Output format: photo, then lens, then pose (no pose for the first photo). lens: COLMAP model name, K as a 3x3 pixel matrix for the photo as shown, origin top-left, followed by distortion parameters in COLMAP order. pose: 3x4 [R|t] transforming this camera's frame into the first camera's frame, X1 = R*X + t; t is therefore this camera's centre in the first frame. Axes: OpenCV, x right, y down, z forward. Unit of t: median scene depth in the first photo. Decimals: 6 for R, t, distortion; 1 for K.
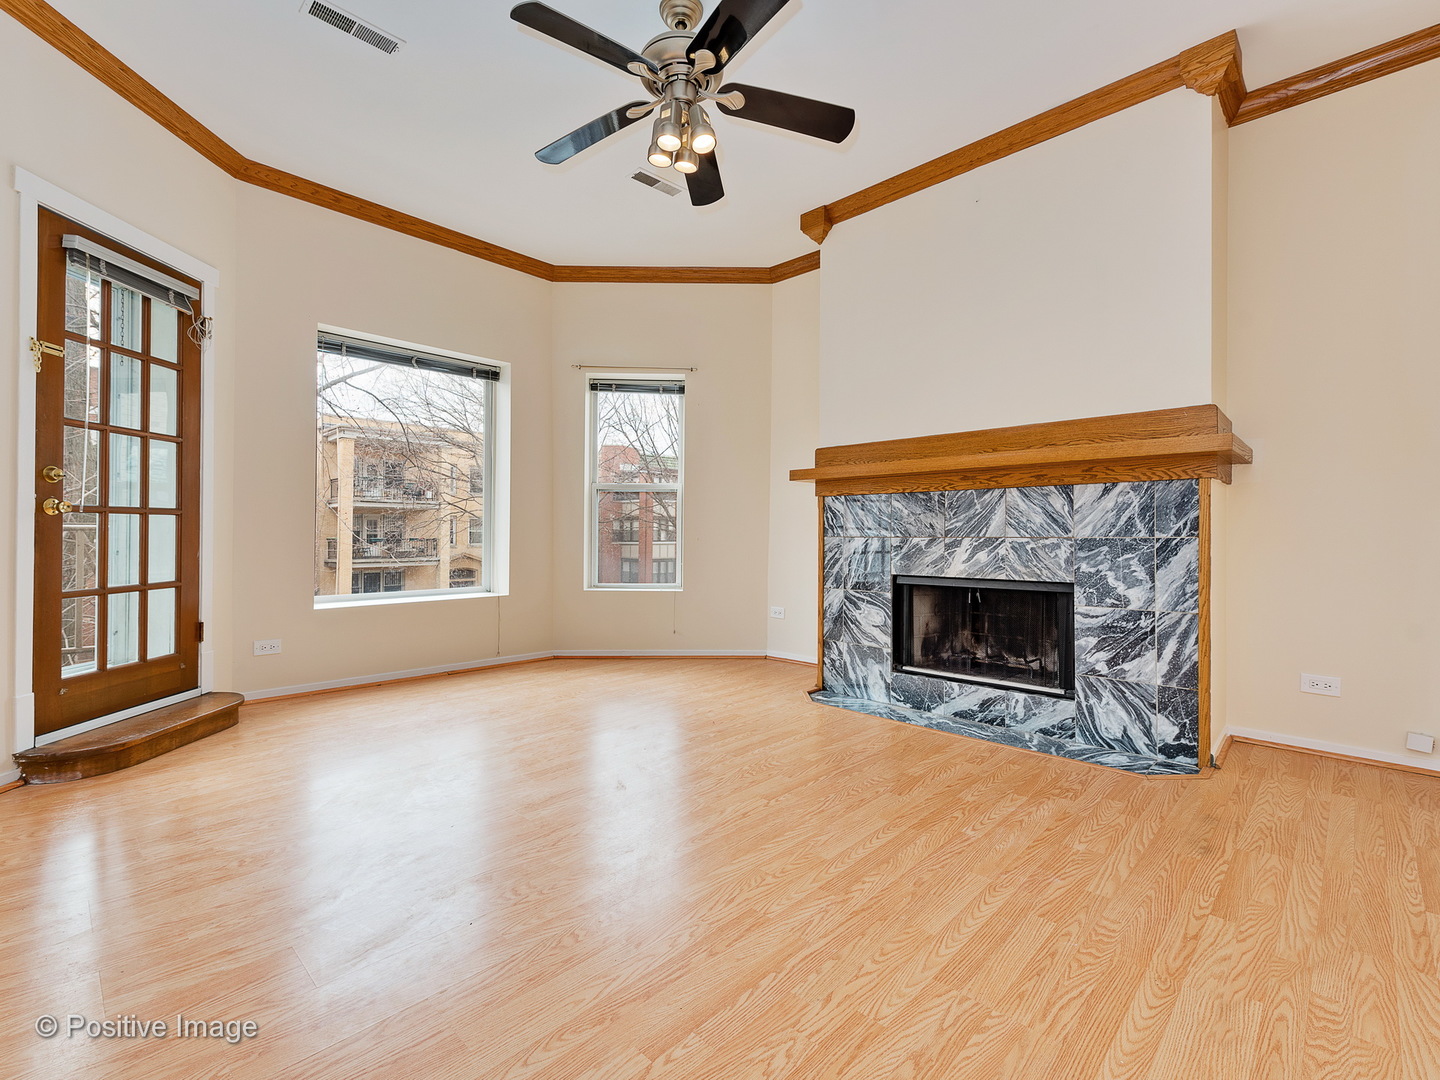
lens RADIAL K [[642.1, 0, 712.5], [0, 642.1, 536.7], [0, 0, 1]] dist [0.010868, -0.002296]
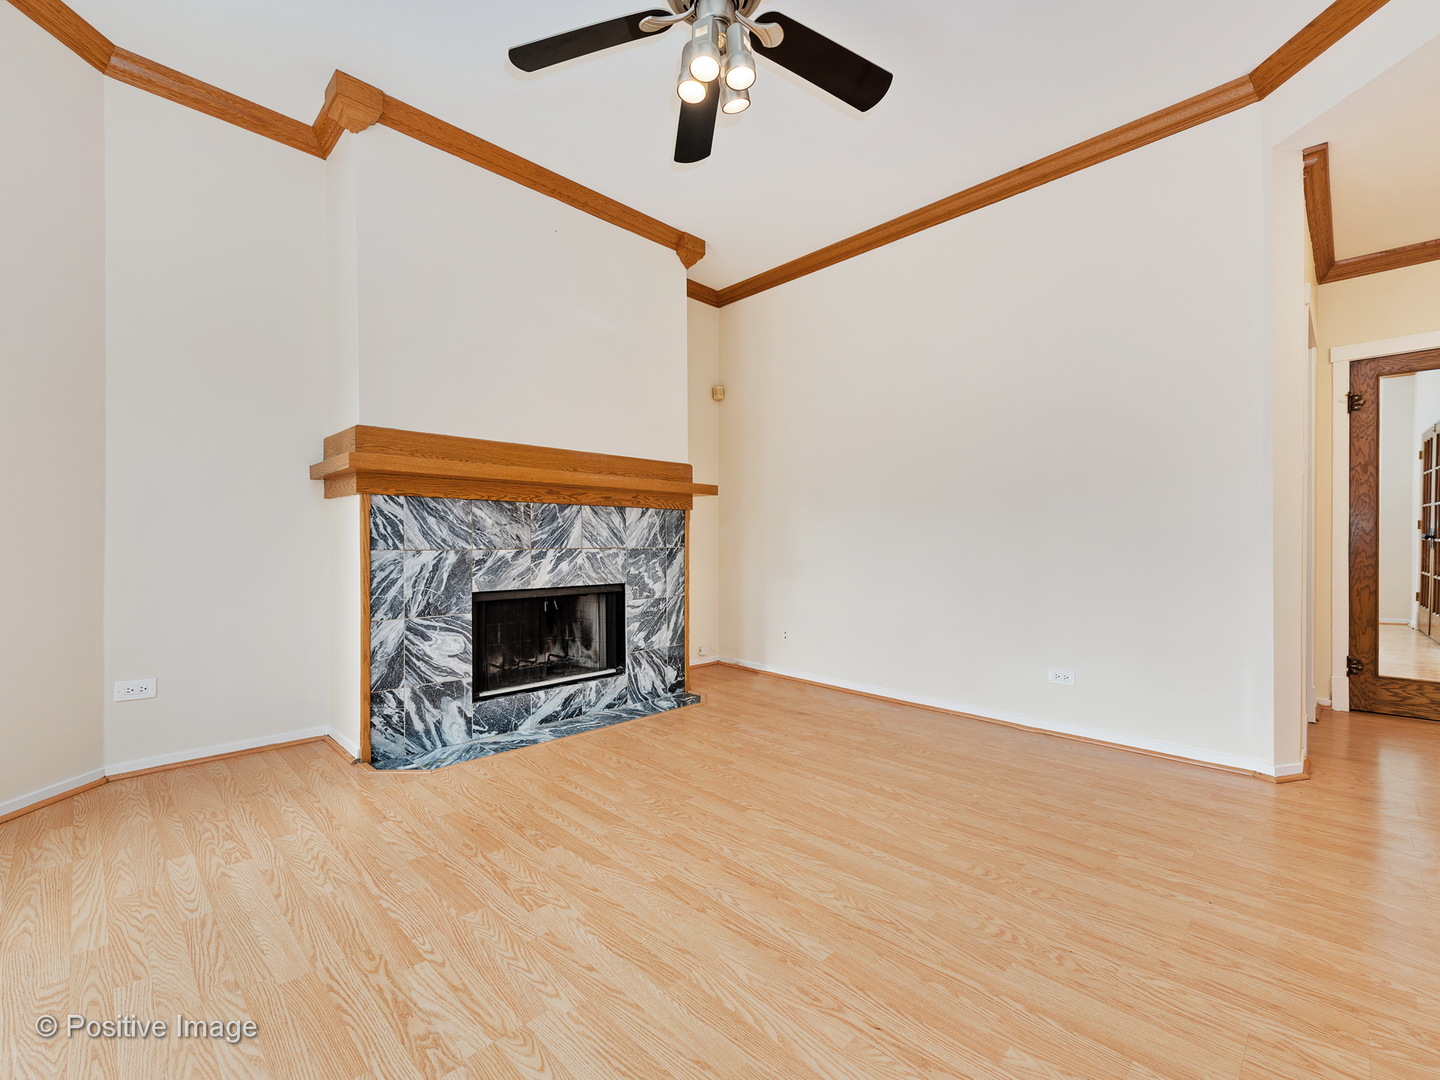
lens RADIAL K [[634.4, 0, 710.8], [0, 634.4, 550.3], [0, 0, 1]] dist [0.013705, -0.004009]
pose [[0.018644, -0.013237, 0.999739, -0.743654], [0.004593, 0.999903, 0.013153, -0.010657], [-0.999816, 0.004346, 0.018703, 0.846177]]
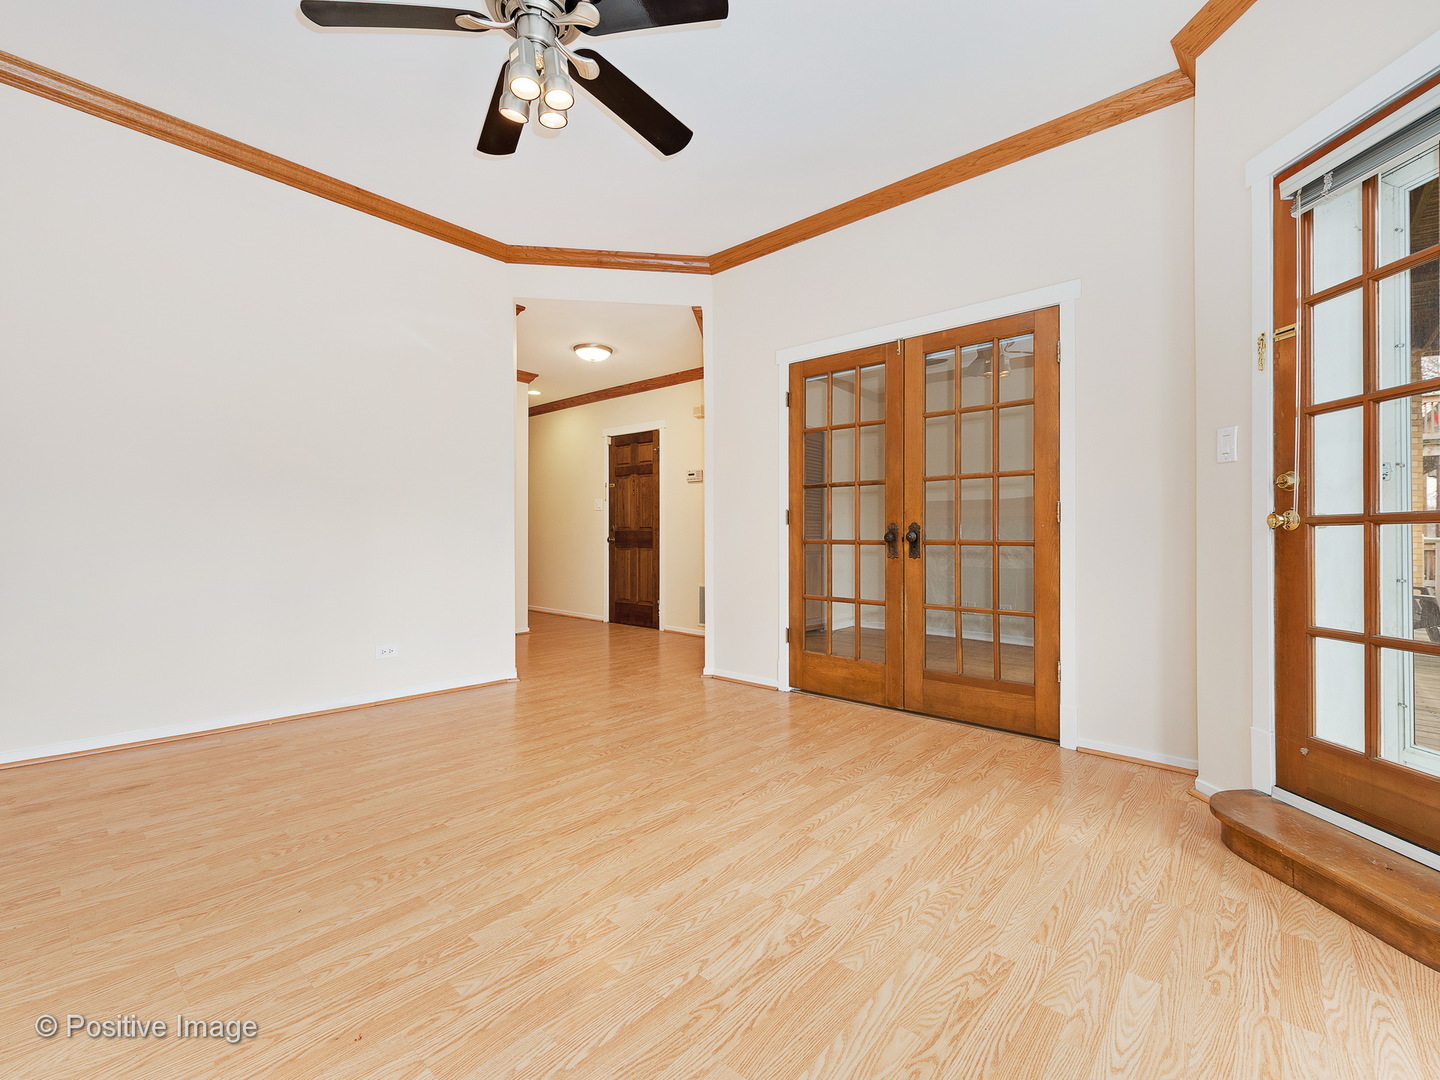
lens RADIAL K [[634.4, 0, 720.8], [0, 634.4, 540.8], [0, 0, 1]] dist [0.013705, -0.004009]
pose [[-0.998706, -0.010272, -0.049808, -0.220221], [-0.010746, 0.999899, 0.009254, -0.016304], [0.049708, 0.009777, -0.998716, 1.588474]]
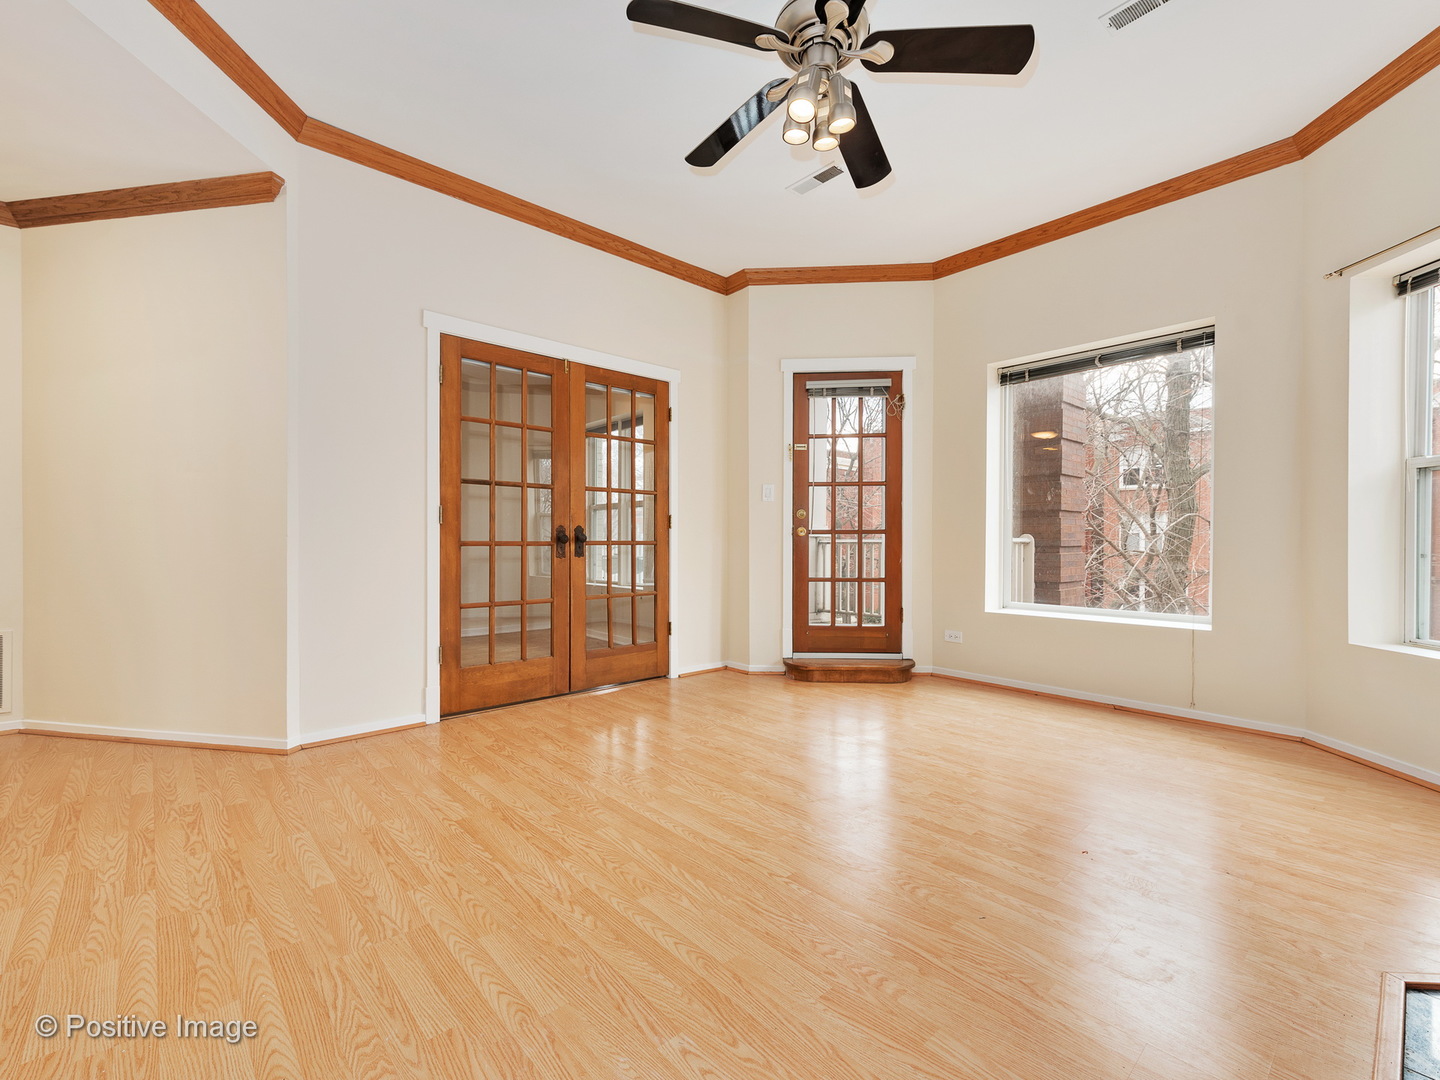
lens RADIAL K [[634.4, 0, 726.4], [0, 634.4, 543.1], [0, 0, 1]] dist [0.013705, -0.004009]
pose [[-0.048155, -0.002314, -0.998837, 0.724314], [-0.008995, 0.999958, -0.001883, -0.006074], [0.998799, 0.008894, -0.048174, 0.779147]]
